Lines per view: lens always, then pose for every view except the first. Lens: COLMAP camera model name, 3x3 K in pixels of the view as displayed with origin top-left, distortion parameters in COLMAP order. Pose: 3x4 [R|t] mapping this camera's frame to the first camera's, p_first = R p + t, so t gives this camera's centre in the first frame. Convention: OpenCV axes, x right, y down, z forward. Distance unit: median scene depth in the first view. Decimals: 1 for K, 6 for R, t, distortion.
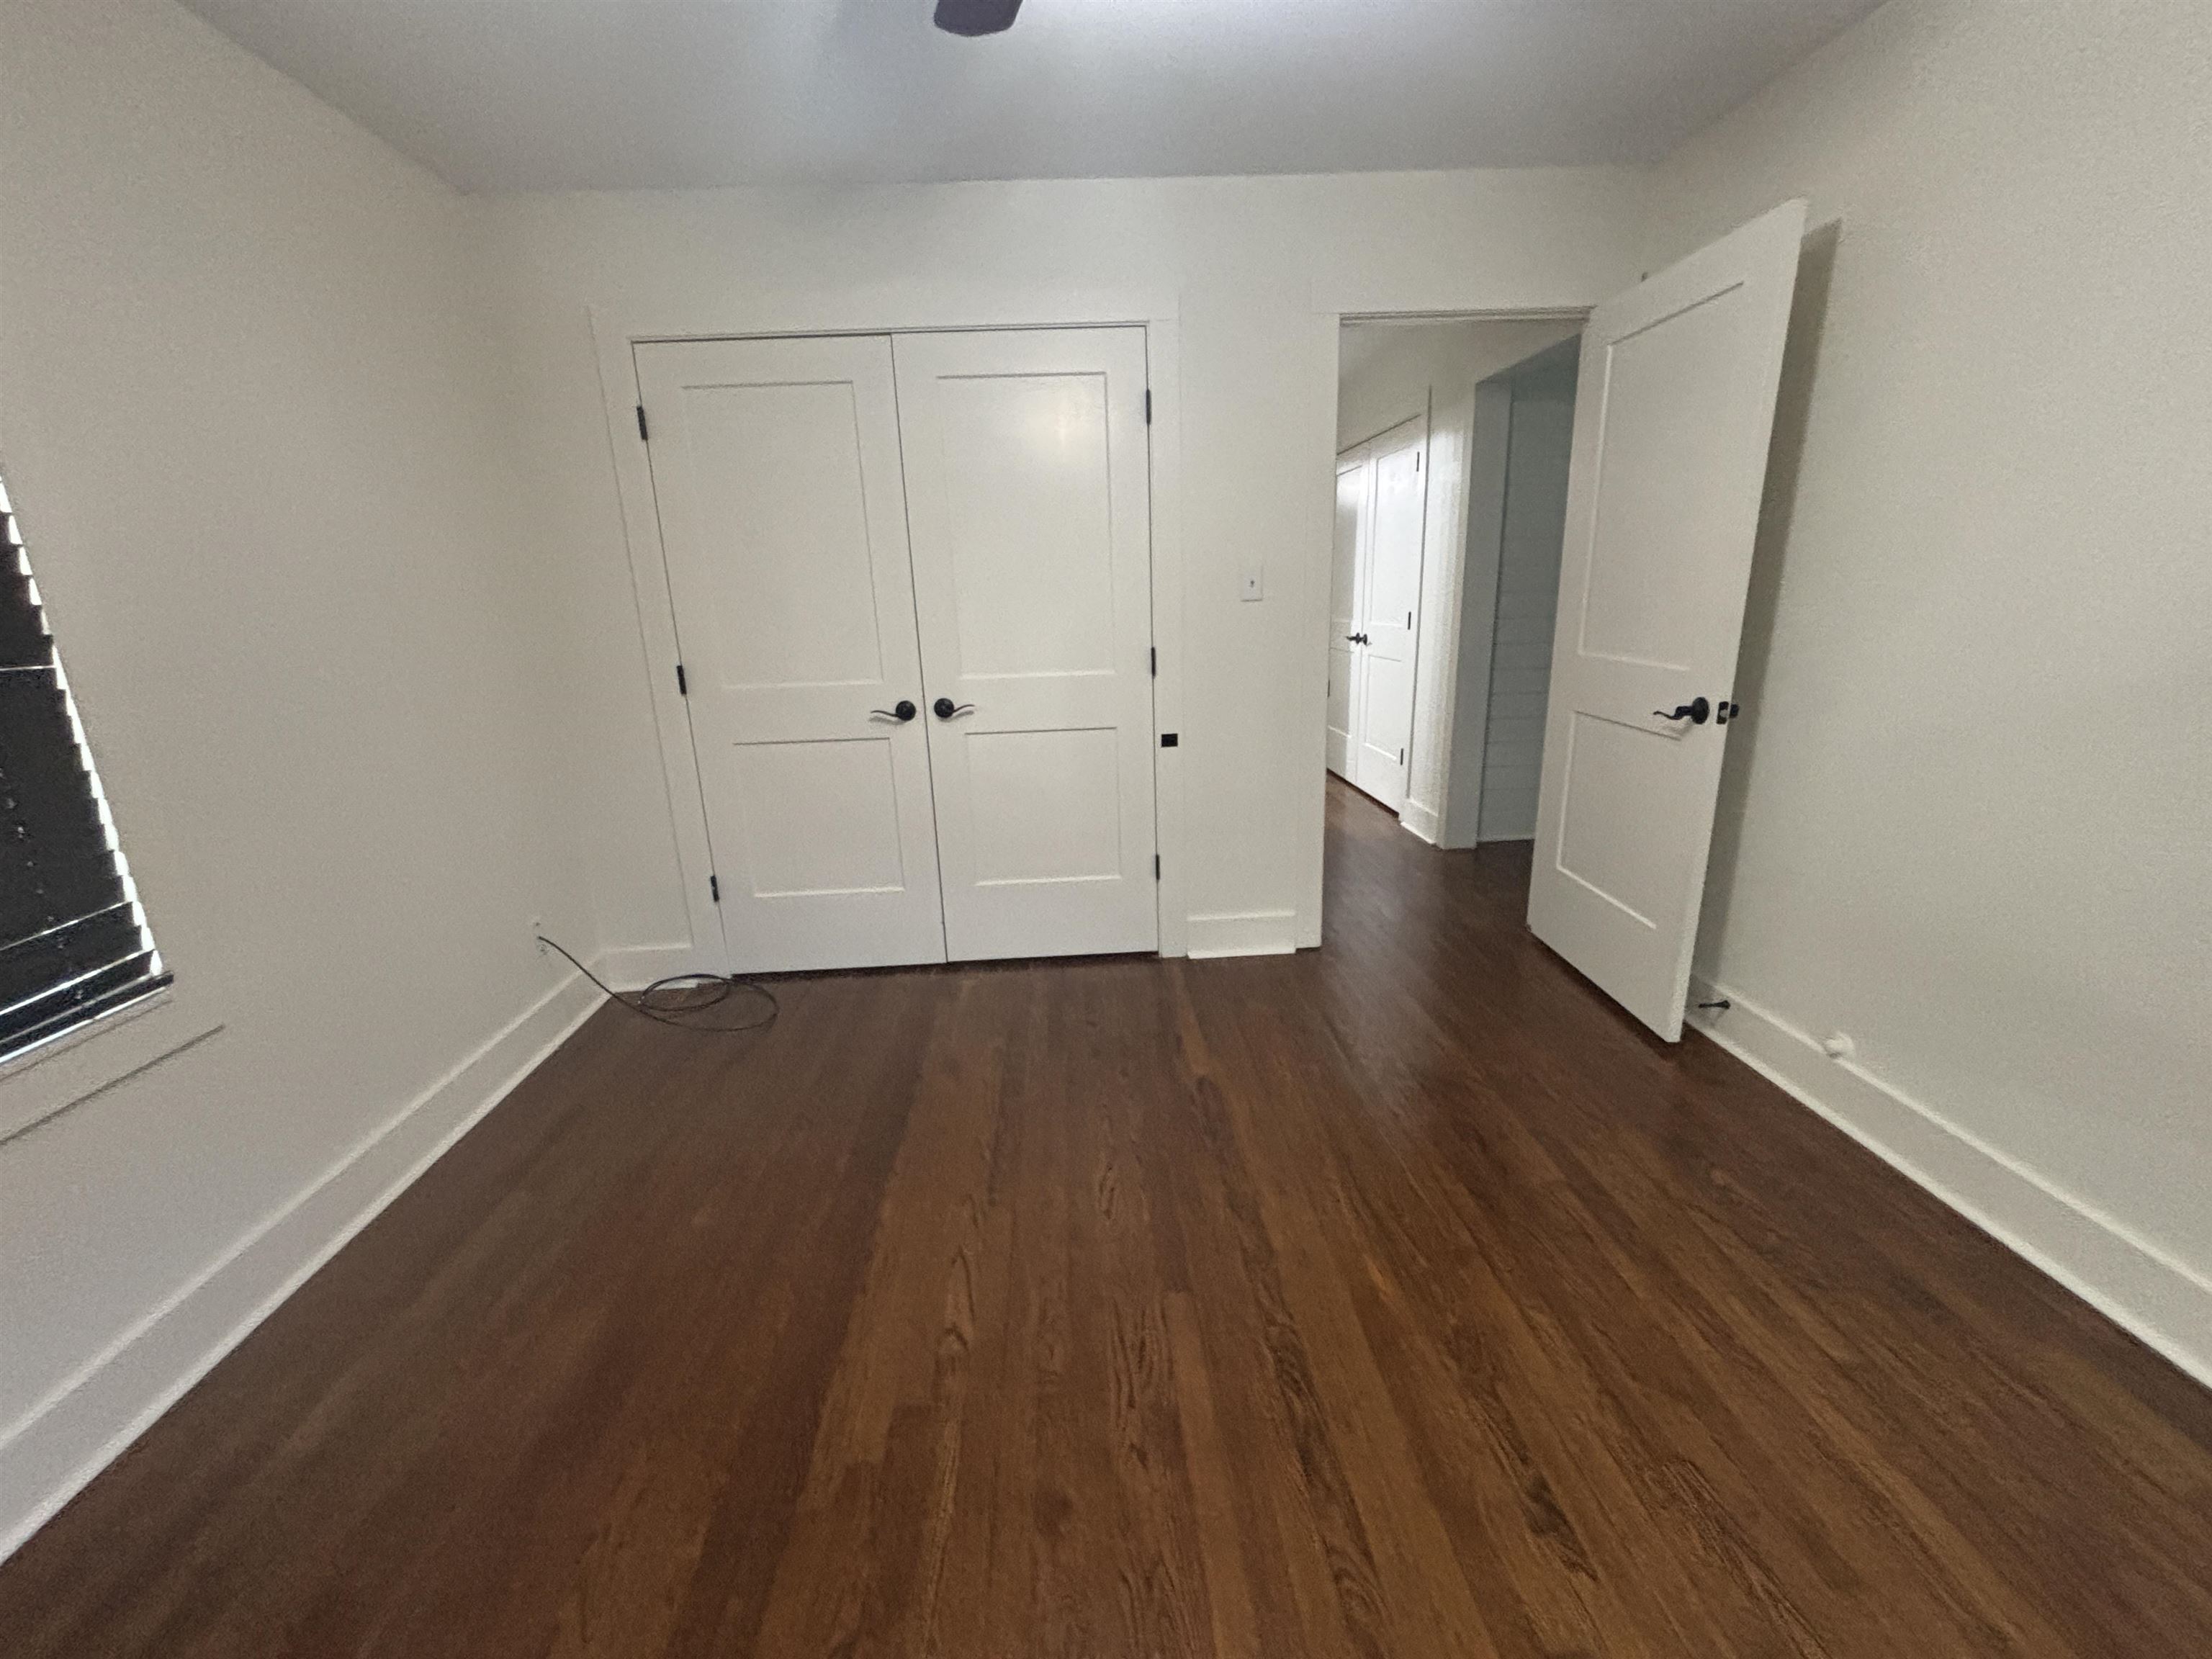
lens RADIAL K [[893.4, 0, 1103.4], [0, 893.4, 823.7], [0, 0, 1]] dist [-0.000145, -0.000423]
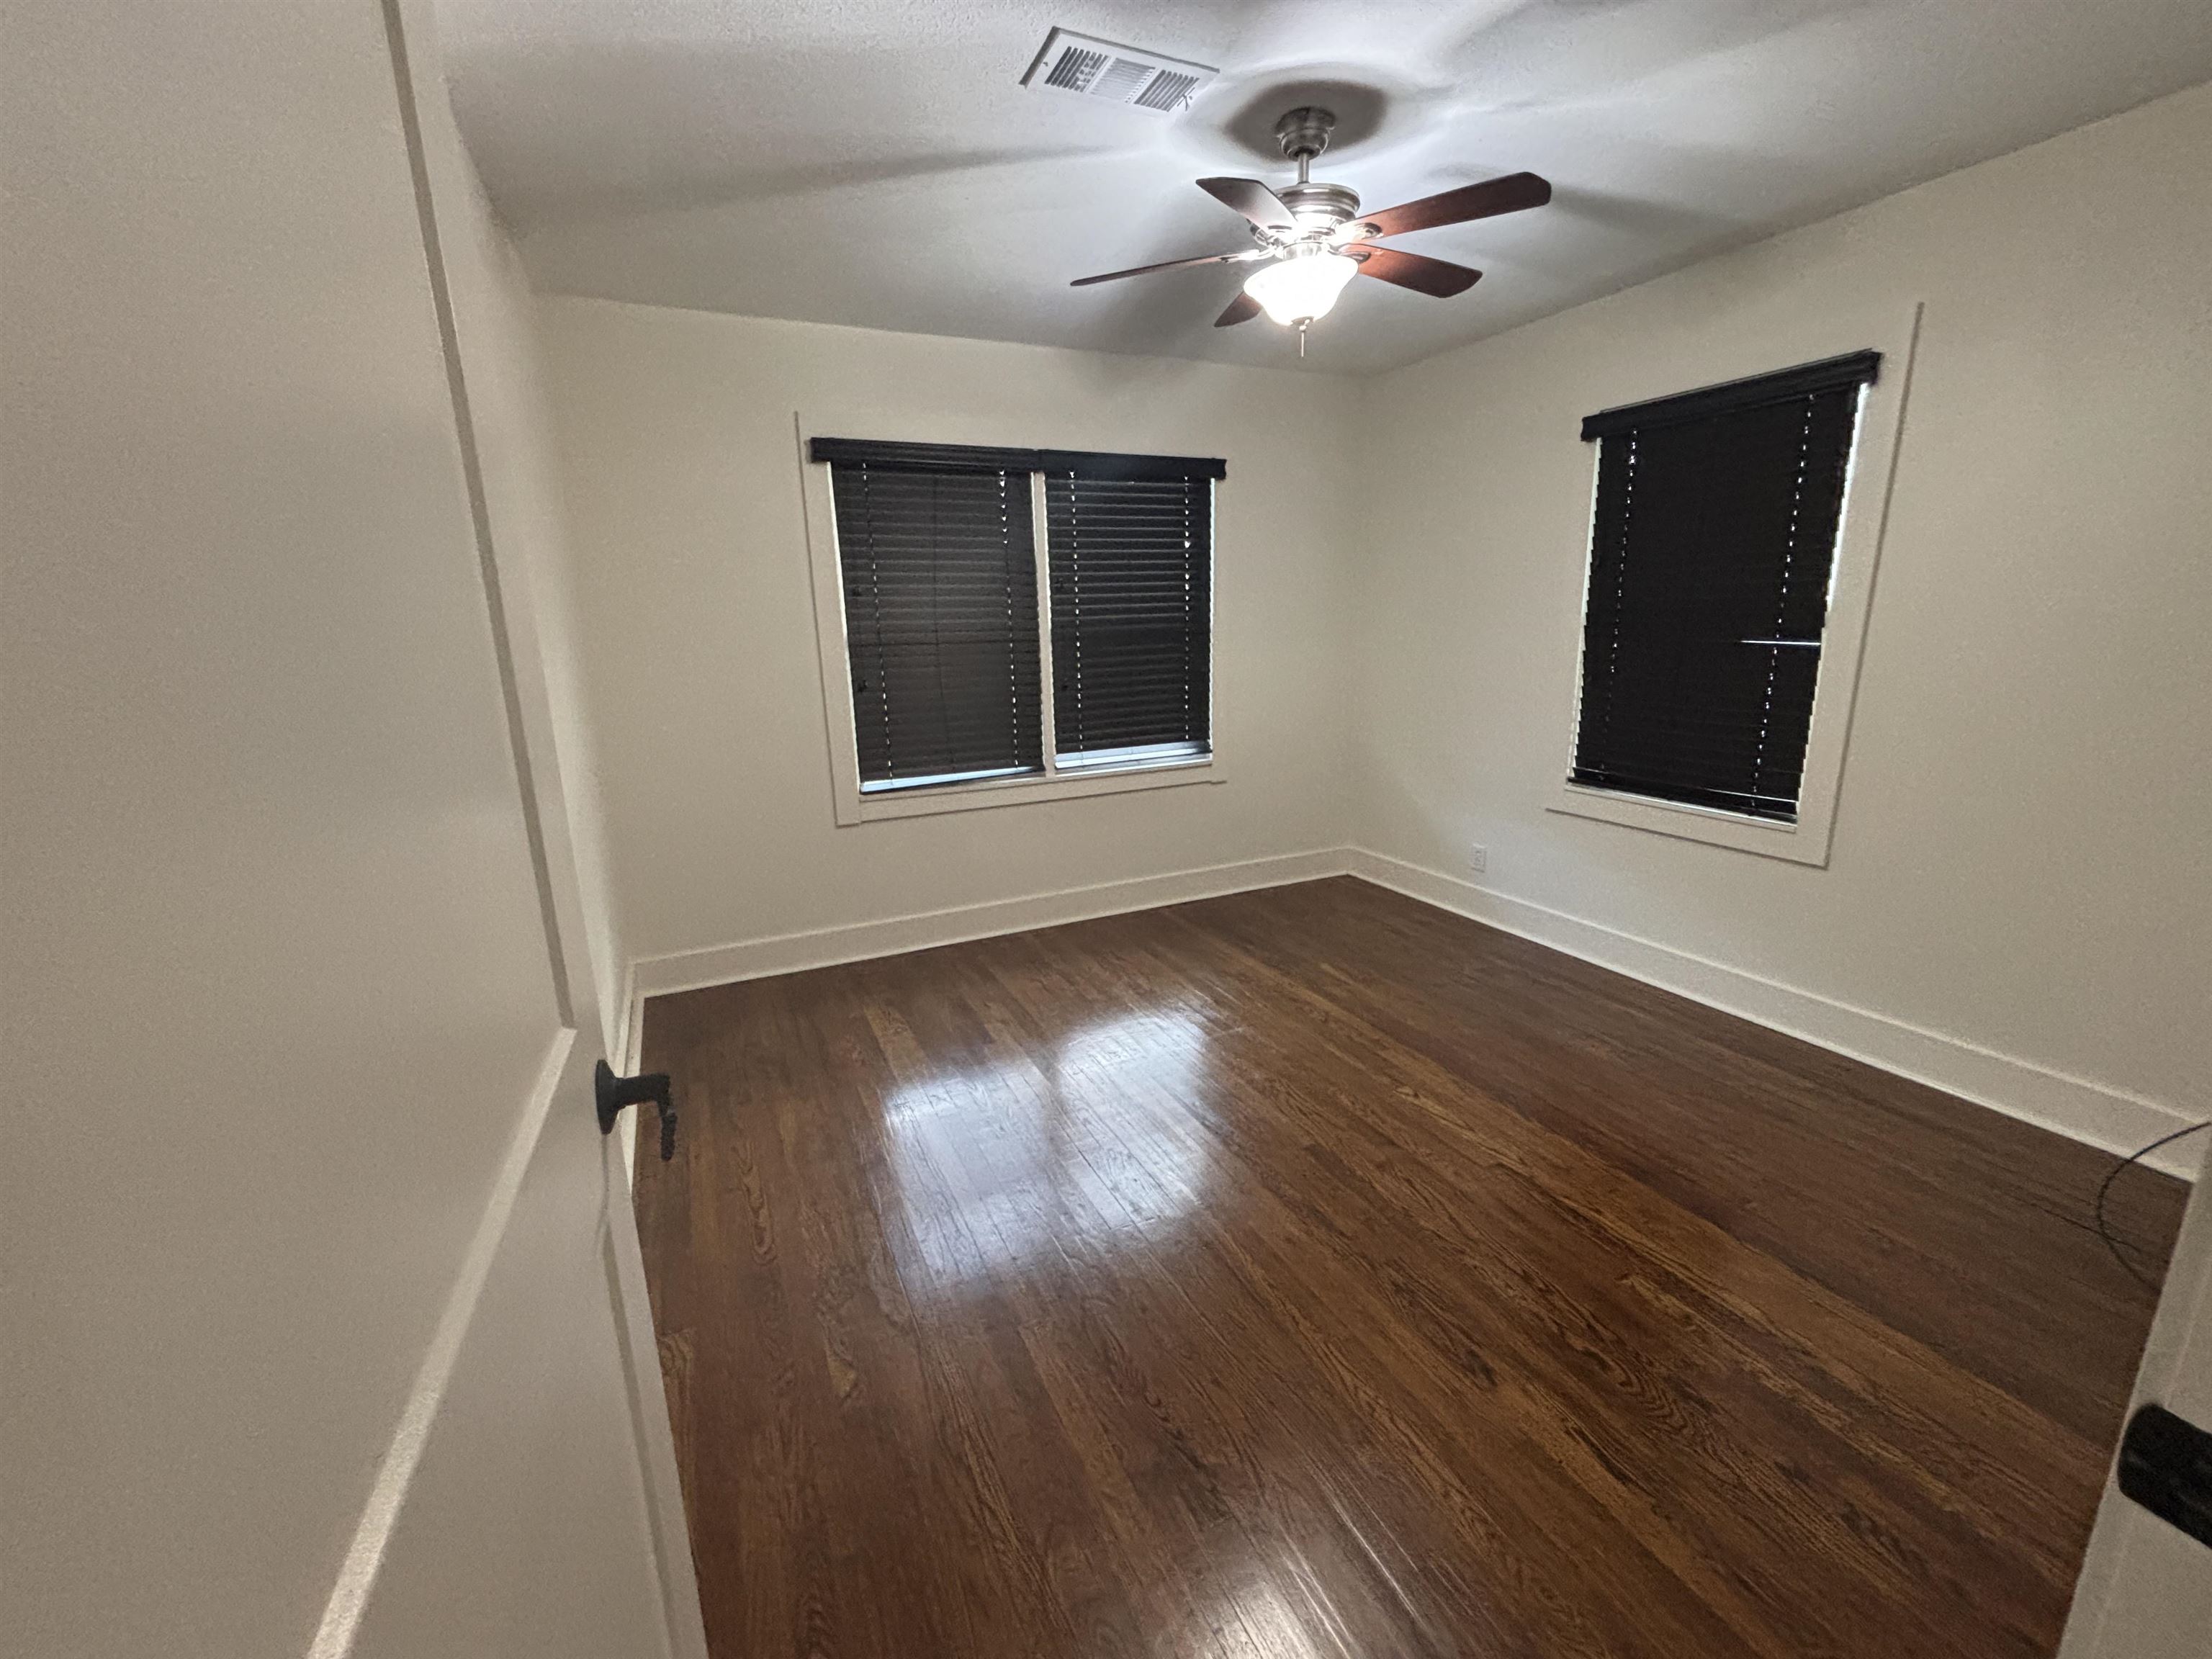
lens RADIAL K [[893.4, 0, 1103.4], [0, 893.4, 823.7], [0, 0, 1]] dist [-0.000145, -0.000423]
pose [[-0.925355, 0.143683, -0.350819, 0.796102], [-0.039753, 0.883515, 0.466713, -0.554462], [0.377012, 0.445821, -0.811853, 1.778523]]
